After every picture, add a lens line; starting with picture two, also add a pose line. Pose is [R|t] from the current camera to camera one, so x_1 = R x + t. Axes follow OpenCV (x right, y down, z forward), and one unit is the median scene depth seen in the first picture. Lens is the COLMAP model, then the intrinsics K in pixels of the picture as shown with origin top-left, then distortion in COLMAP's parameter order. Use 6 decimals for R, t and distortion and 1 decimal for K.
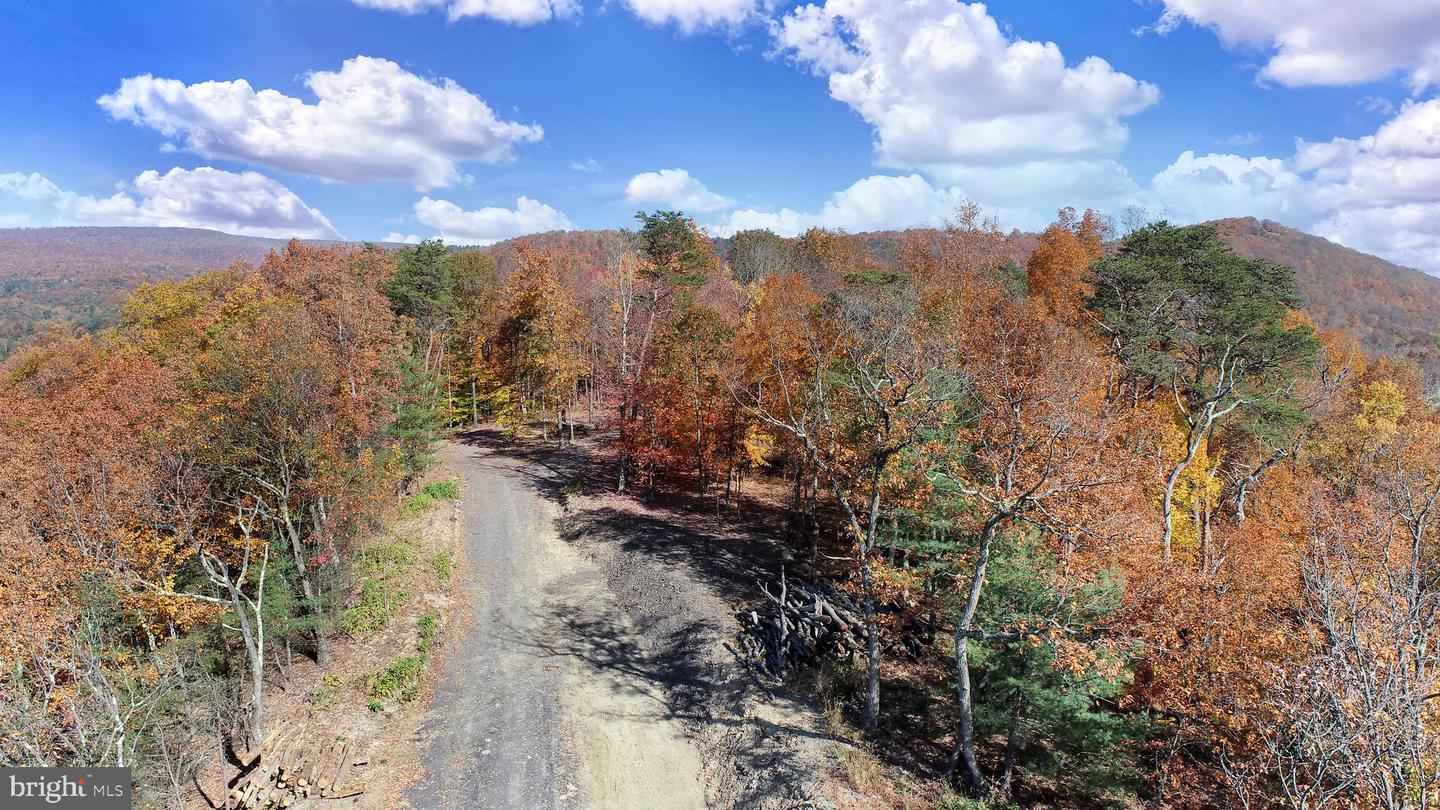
lens RADIAL K [[968.3, 0, 718.2], [0, 968.3, 405.6], [0, 0, 1]] dist [-0.014201, 0.006954]
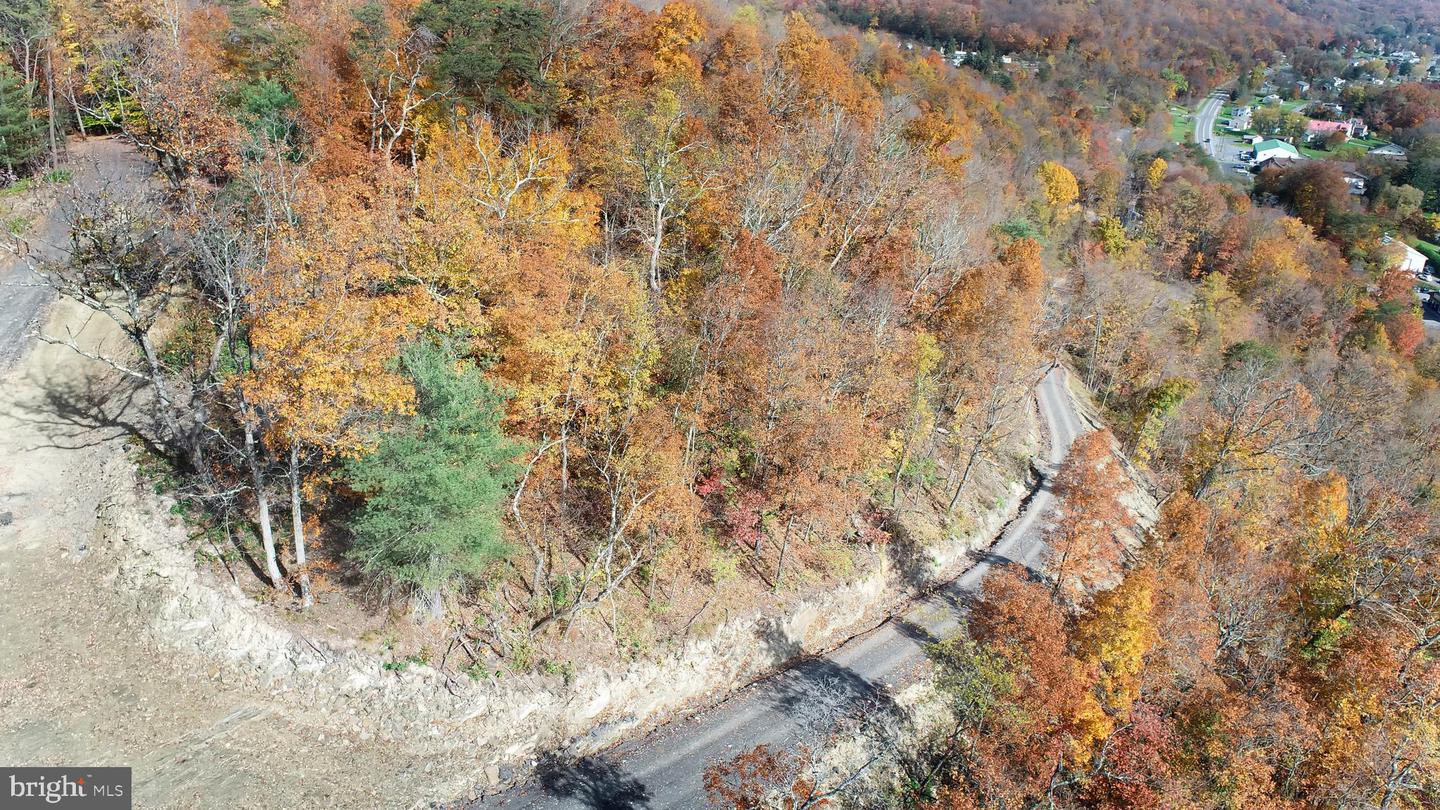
lens RADIAL K [[968.3, 0, 721.9], [0, 968.3, 404.1], [0, 0, 1]] dist [-0.014201, 0.006954]
pose [[0.988556, -0.041126, 0.145140, 0.391636], [-0.001974, 0.958513, 0.285041, 0.011729], [-0.150841, -0.282066, 0.947463, -0.415696]]
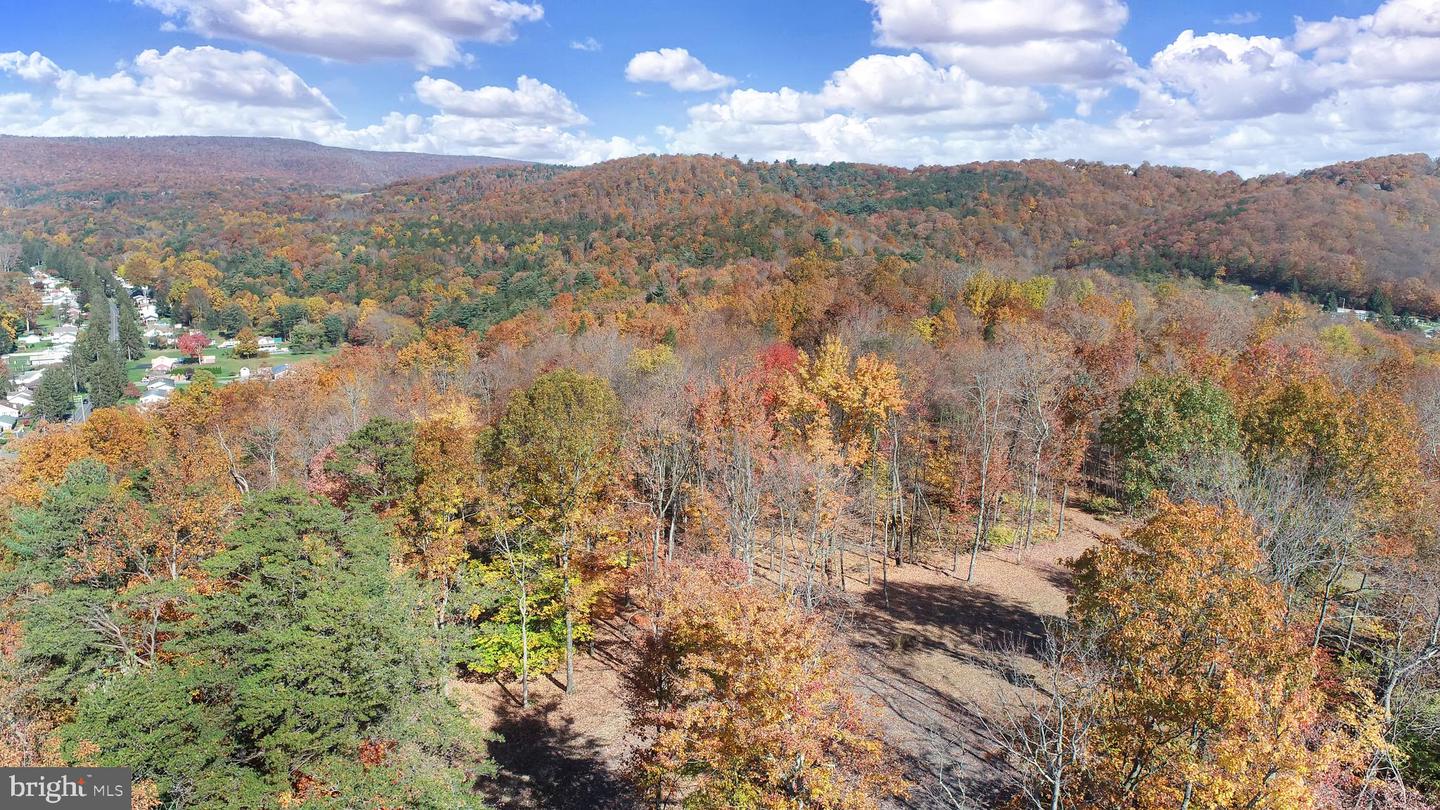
lens RADIAL K [[968.3, 0, 720.8], [0, 968.3, 403.4], [0, 0, 1]] dist [-0.014201, 0.006954]
pose [[0.996224, 0.037193, -0.078449, -0.242380], [-0.030821, 0.996244, 0.080920, -0.328517], [0.081164, -0.078197, 0.993629, 0.876805]]
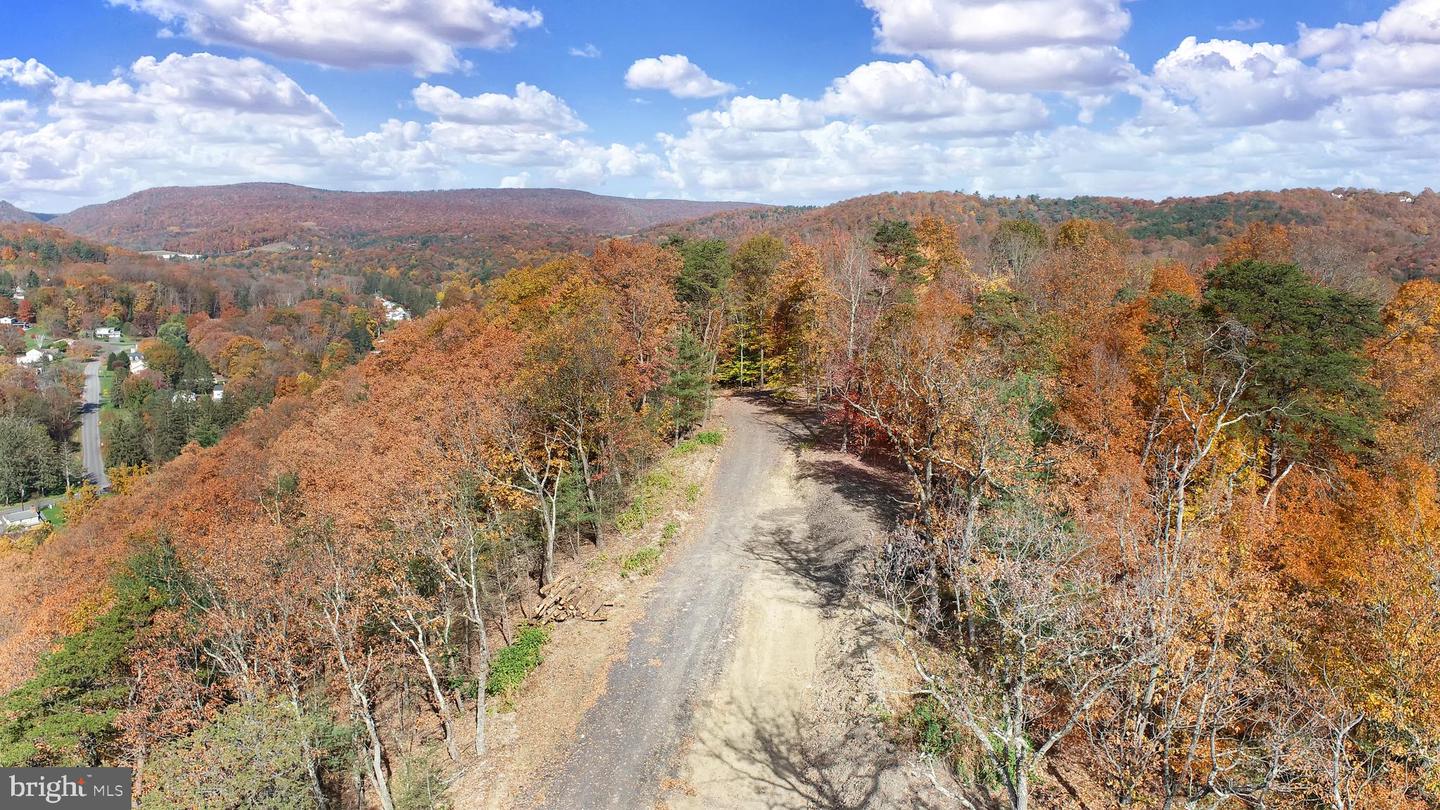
lens RADIAL K [[968.3, 0, 721.1], [0, 968.3, 401.9], [0, 0, 1]] dist [-0.014201, 0.006954]
pose [[0.943676, 0.064462, -0.324532, 0.146879], [-0.052222, 0.997562, 0.046295, -0.021170], [0.326725, -0.026740, 0.944741, -0.211582]]
